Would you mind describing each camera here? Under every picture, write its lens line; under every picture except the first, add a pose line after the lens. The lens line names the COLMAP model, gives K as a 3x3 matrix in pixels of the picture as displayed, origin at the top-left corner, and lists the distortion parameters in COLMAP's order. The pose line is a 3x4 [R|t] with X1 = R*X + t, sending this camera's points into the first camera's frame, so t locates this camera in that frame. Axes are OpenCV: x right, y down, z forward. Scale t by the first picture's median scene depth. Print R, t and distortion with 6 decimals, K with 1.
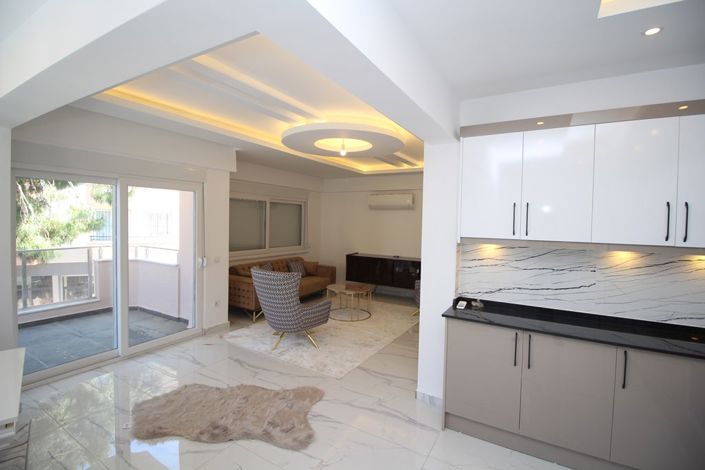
lens RADIAL K [[322.9, 0, 352.9], [0, 322.9, 232.3], [0, 0, 1]] dist [-0.015008, -0.003282]
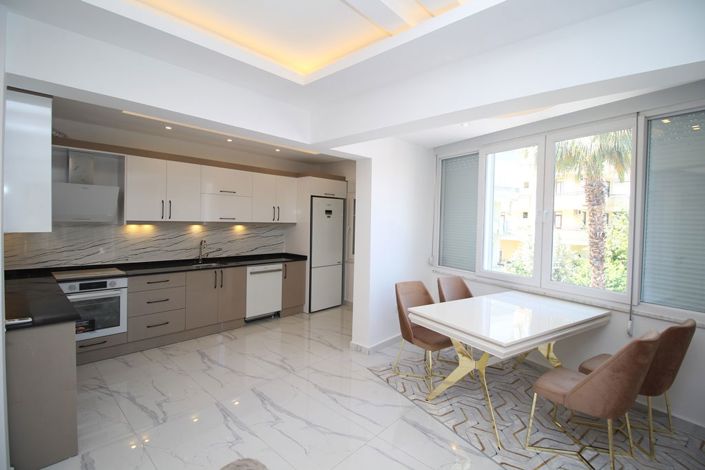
lens RADIAL K [[322.9, 0, 355.1], [0, 322.9, 229.4], [0, 0, 1]] dist [-0.015008, -0.003282]
pose [[-0.979516, -0.050824, 0.194845, -0.431108], [-0.037403, 0.996707, 0.071951, -0.047297], [-0.197860, 0.063190, -0.978191, 1.237628]]
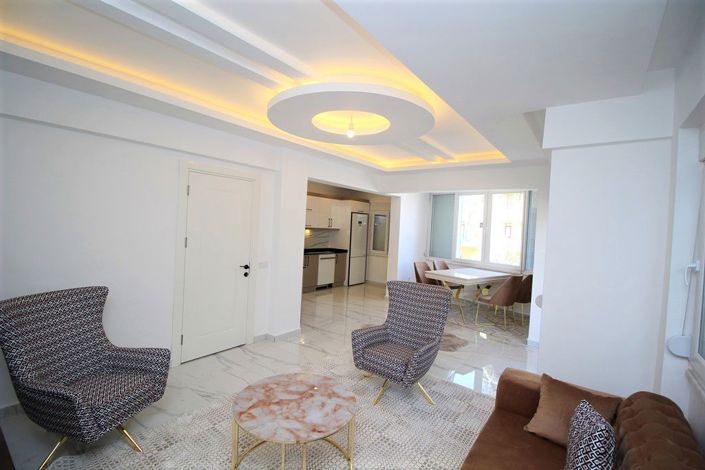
lens RADIAL K [[322.9, 0, 351.7], [0, 322.9, 231.0], [0, 0, 1]] dist [-0.015008, -0.003282]
pose [[-0.991618, -0.074003, 0.105914, -0.175600], [-0.067892, 0.995875, 0.060190, -0.097278], [-0.109932, 0.052494, -0.992552, 2.275307]]
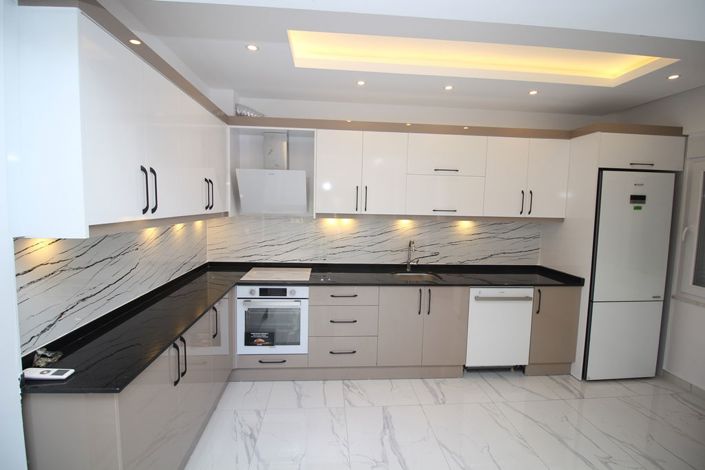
lens RADIAL K [[322.9, 0, 352.7], [0, 322.9, 228.8], [0, 0, 1]] dist [-0.015008, -0.003282]
pose [[-0.579461, -0.097858, 0.809104, -0.214760], [-0.002078, 0.992940, 0.118603, -0.030041], [-0.814998, 0.067045, -0.575573, 0.725508]]
